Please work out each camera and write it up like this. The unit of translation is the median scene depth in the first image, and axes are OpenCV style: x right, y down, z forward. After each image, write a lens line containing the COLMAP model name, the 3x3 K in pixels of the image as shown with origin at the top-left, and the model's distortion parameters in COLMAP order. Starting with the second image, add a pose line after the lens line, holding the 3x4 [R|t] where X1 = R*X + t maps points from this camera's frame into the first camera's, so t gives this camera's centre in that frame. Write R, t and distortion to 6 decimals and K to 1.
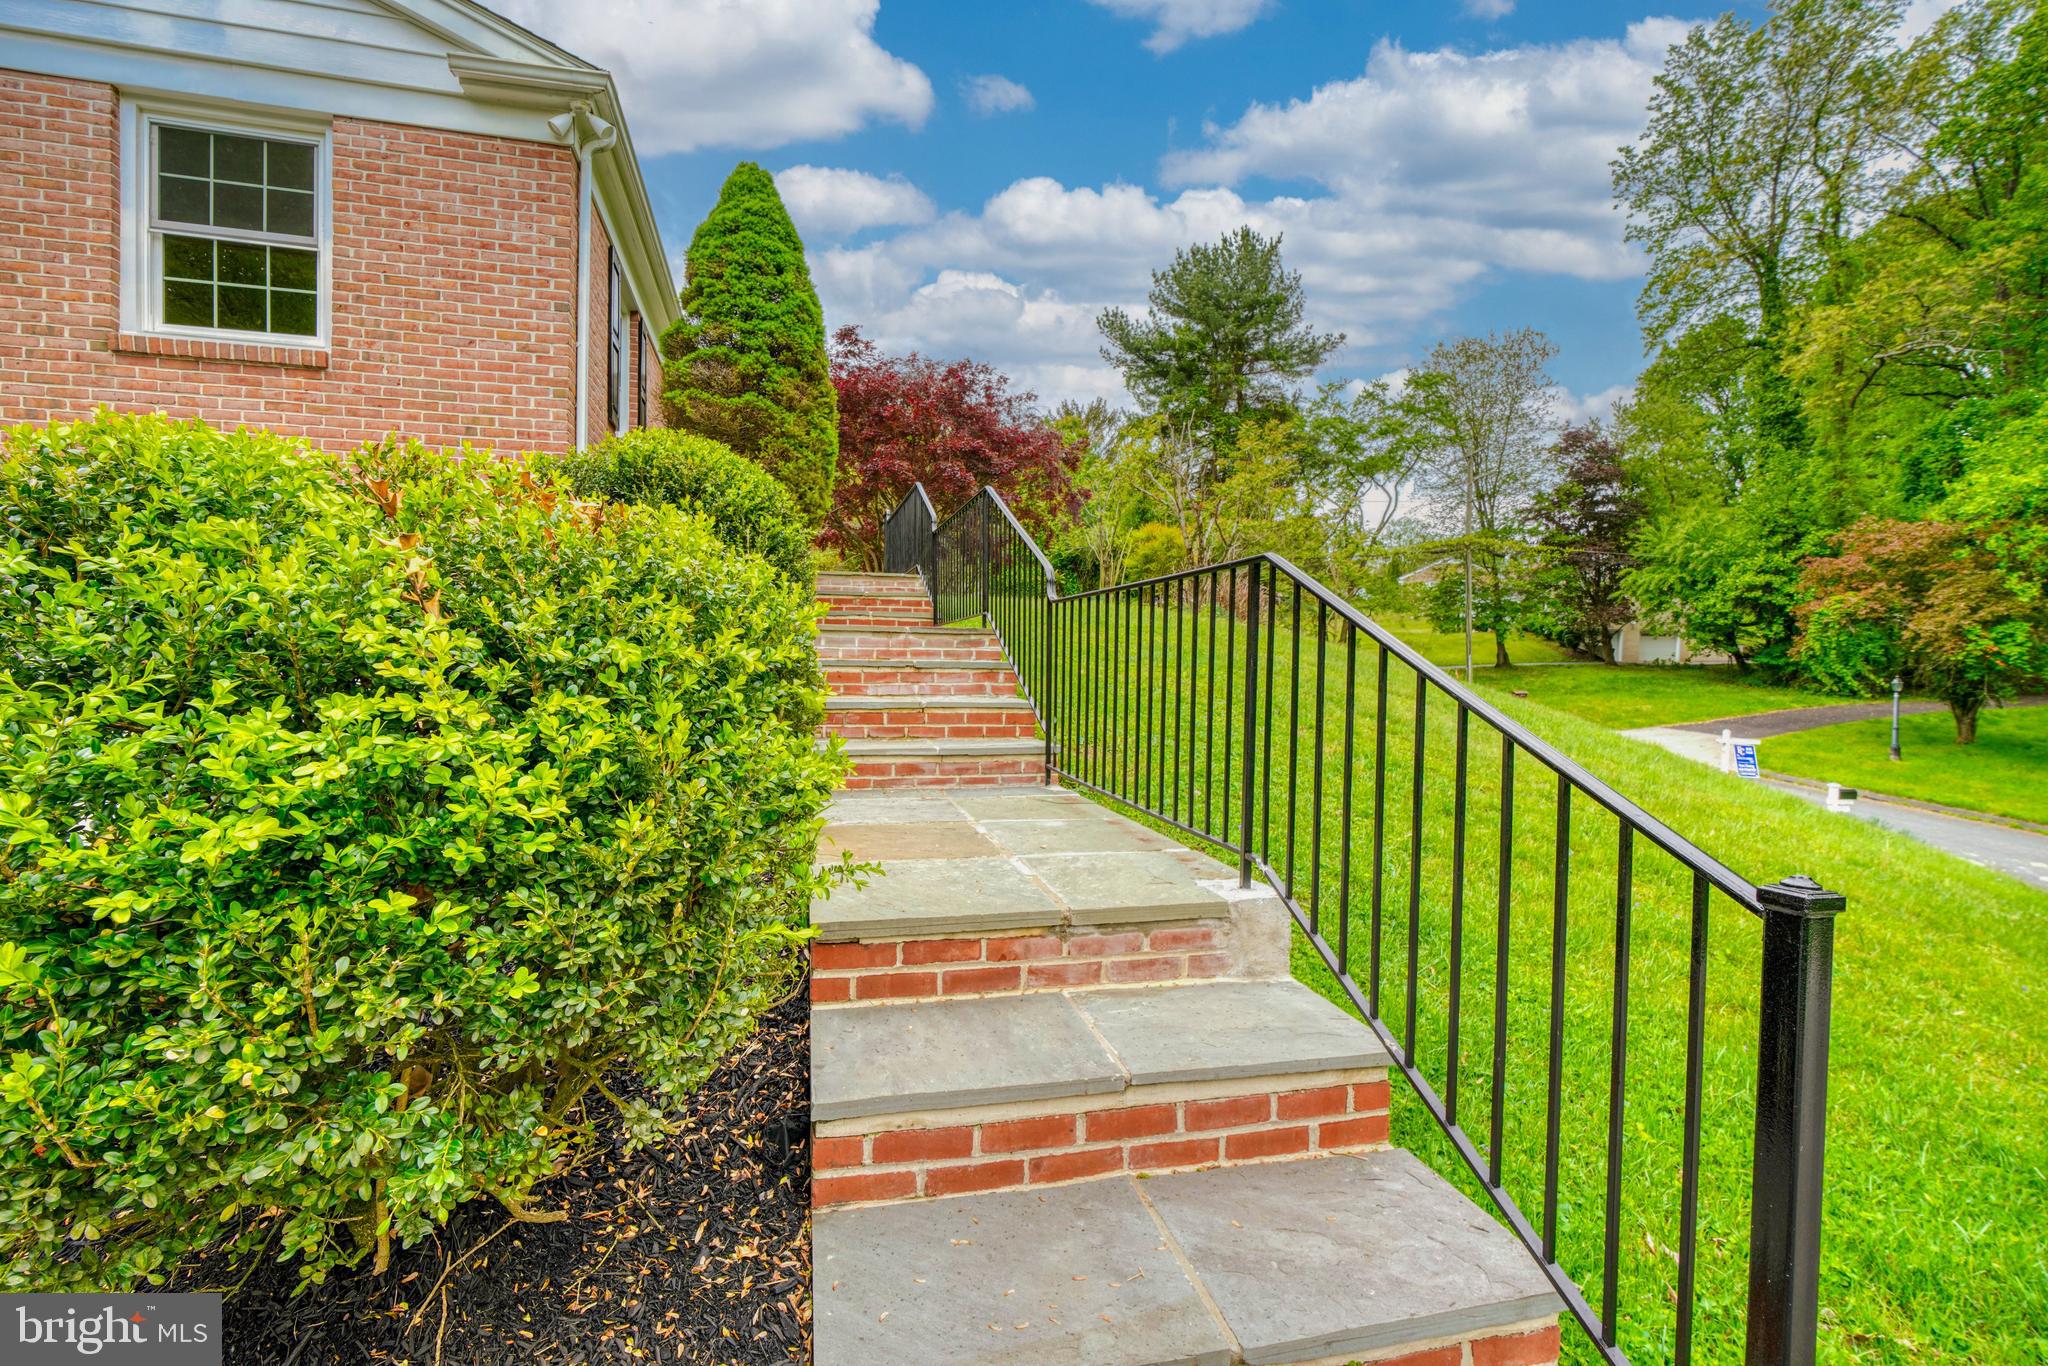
lens RADIAL K [[897.5, 0, 1015.7], [0, 897.5, 682.0], [0, 0, 1]] dist [-0.004169, -0.000401]
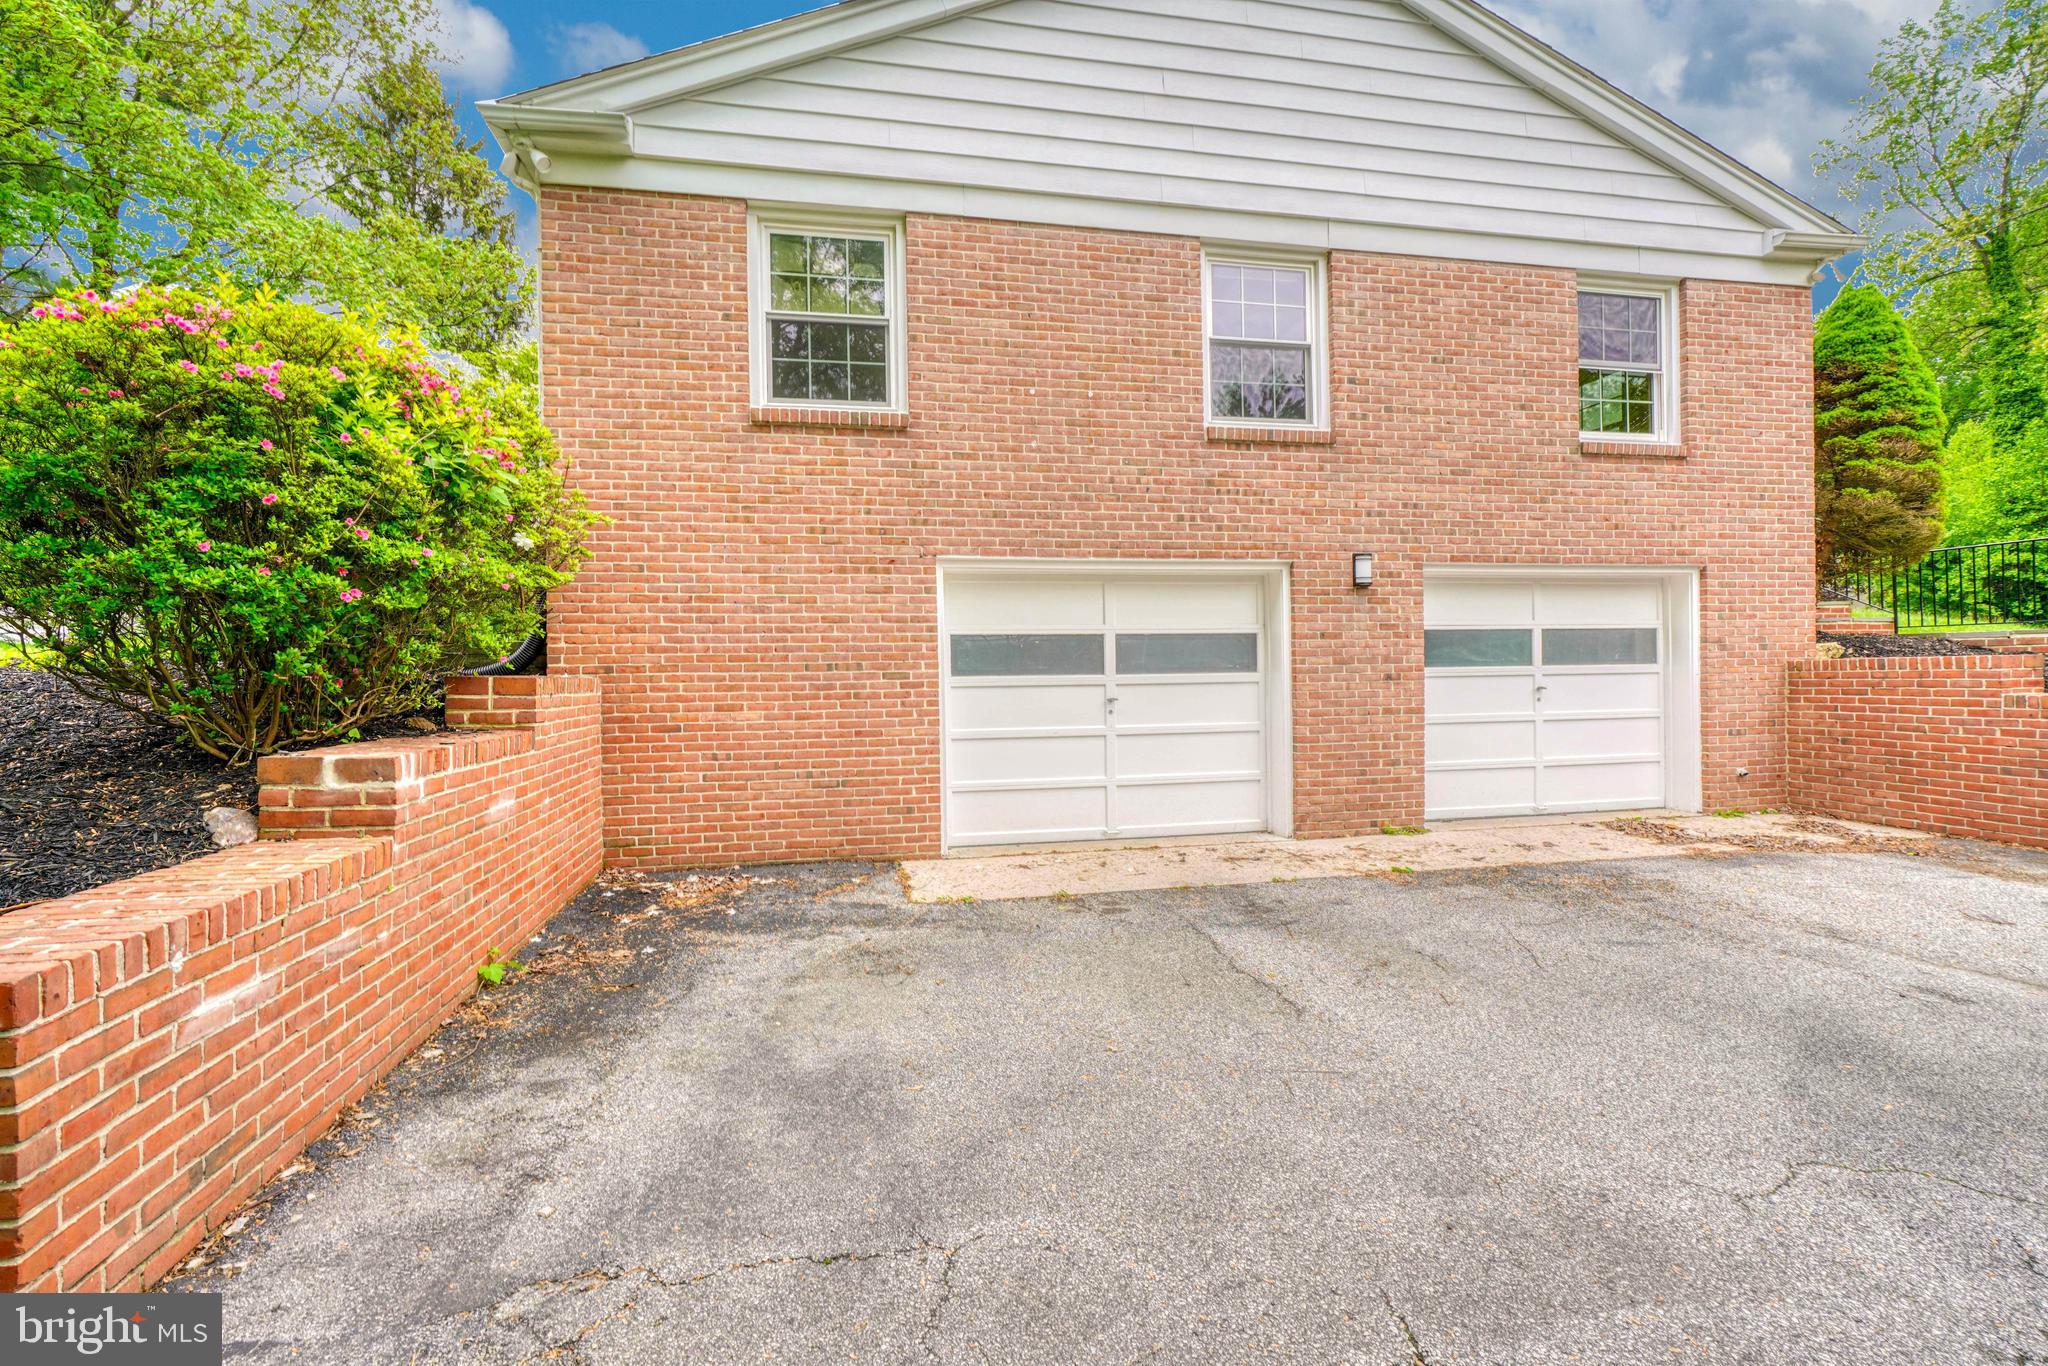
lens RADIAL K [[897.5, 0, 1015.7], [0, 897.5, 682.0], [0, 0, 1]] dist [-0.004169, -0.000401]
pose [[0.997792, -0.033302, -0.057466, -0.591482], [0.032794, 0.999414, -0.009767, -0.006391], [0.057758, 0.007861, 0.998300, -0.156327]]
